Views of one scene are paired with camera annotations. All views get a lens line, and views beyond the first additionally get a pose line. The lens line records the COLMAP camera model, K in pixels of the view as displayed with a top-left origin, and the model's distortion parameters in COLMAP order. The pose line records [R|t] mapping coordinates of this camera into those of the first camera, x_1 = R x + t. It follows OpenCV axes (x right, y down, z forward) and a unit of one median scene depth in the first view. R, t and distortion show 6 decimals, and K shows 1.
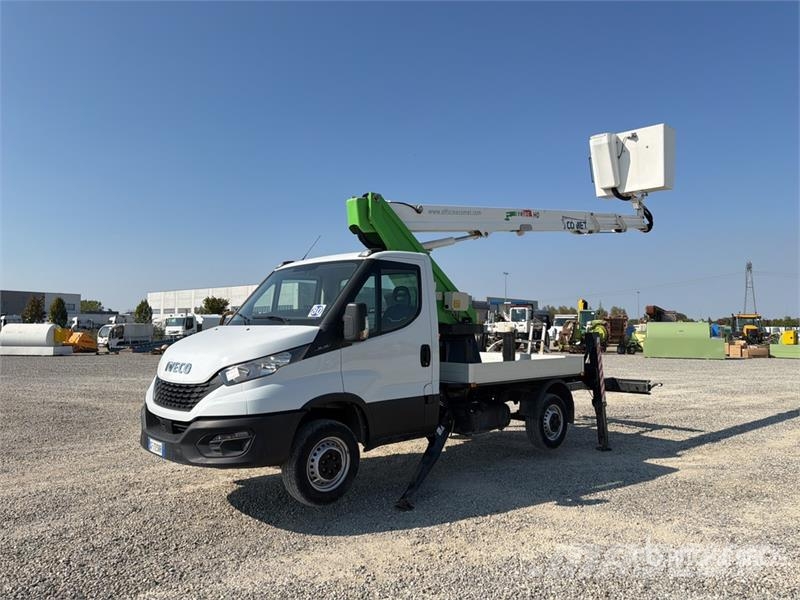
lens RADIAL K [[565.9, 0, 398.0], [0, 565.9, 302.8], [0, 0, 1]] dist [0.068980, -0.085649]
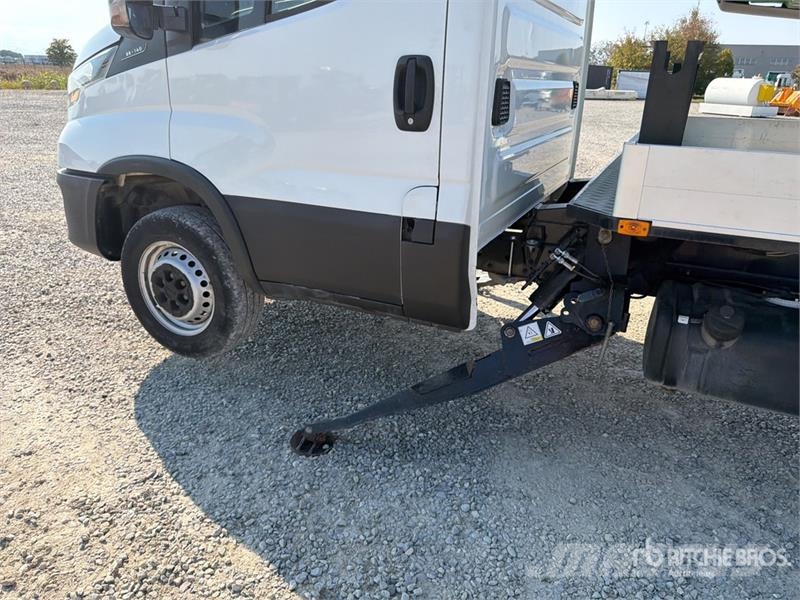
lens RADIAL K [[565.9, 0, 400.7], [0, 565.9, 299.6], [0, 0, 1]] dist [0.068980, -0.085649]
pose [[0.367024, 0.342131, -0.865009, 0.190814], [0.016095, 0.927430, 0.373650, 0.042600], [0.930072, -0.151060, 0.334882, 0.457765]]
